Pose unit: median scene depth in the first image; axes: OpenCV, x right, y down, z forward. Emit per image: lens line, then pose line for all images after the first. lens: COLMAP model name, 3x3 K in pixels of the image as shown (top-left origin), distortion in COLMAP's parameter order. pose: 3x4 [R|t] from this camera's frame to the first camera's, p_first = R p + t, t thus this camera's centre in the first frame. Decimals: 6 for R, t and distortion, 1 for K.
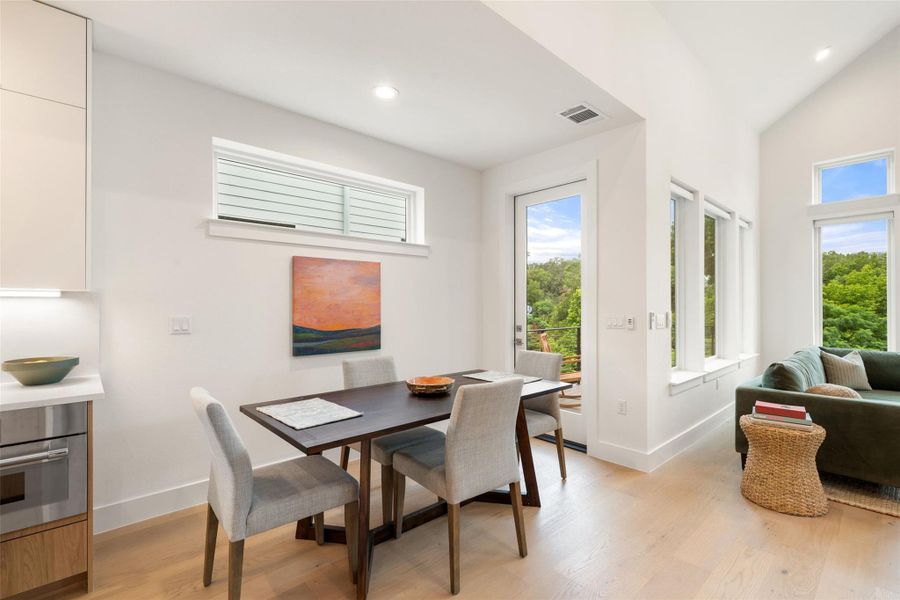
lens RADIAL K [[406.8, 0, 449.2], [0, 406.8, 303.6], [0, 0, 1]] dist [-0.000287, 0.000081]
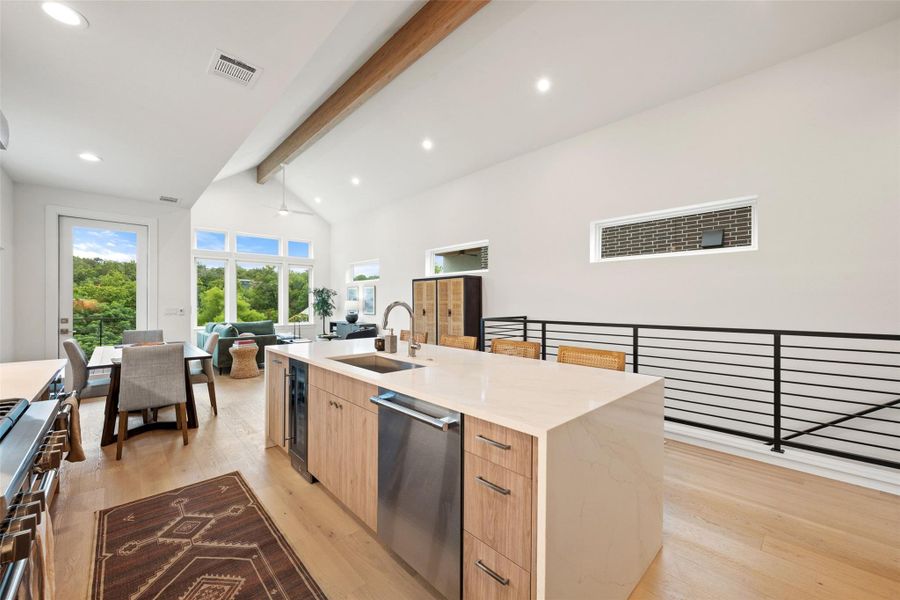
lens RADIAL K [[359.5, 0, 445.9], [0, 359.5, 297.2], [0, 0, 1]] dist [0.002932, 0.000211]
pose [[-0.011664, 0.012223, 0.999857, -1.050761], [0.000707, 0.999925, -0.012215, 0.002496], [-0.999932, 0.000565, -0.011671, -0.189041]]
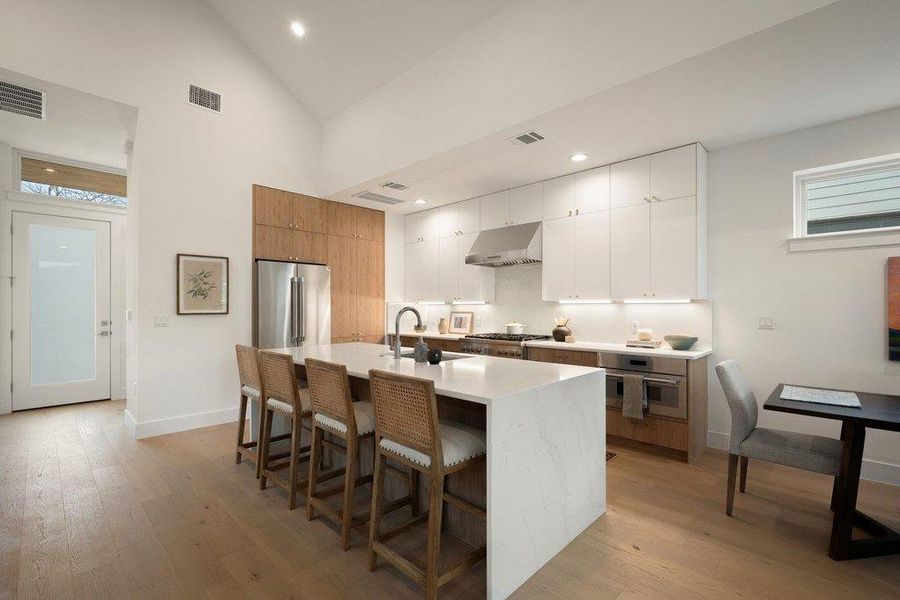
lens RADIAL K [[406.8, 0, 449.2], [0, 406.8, 303.6], [0, 0, 1]] dist [-0.000287, 0.000081]
pose [[0.052614, -0.006752, -0.998592, 0.419217], [0.001218, 0.999977, -0.006697, -0.000628], [0.998614, -0.000864, 0.052621, -0.081311]]
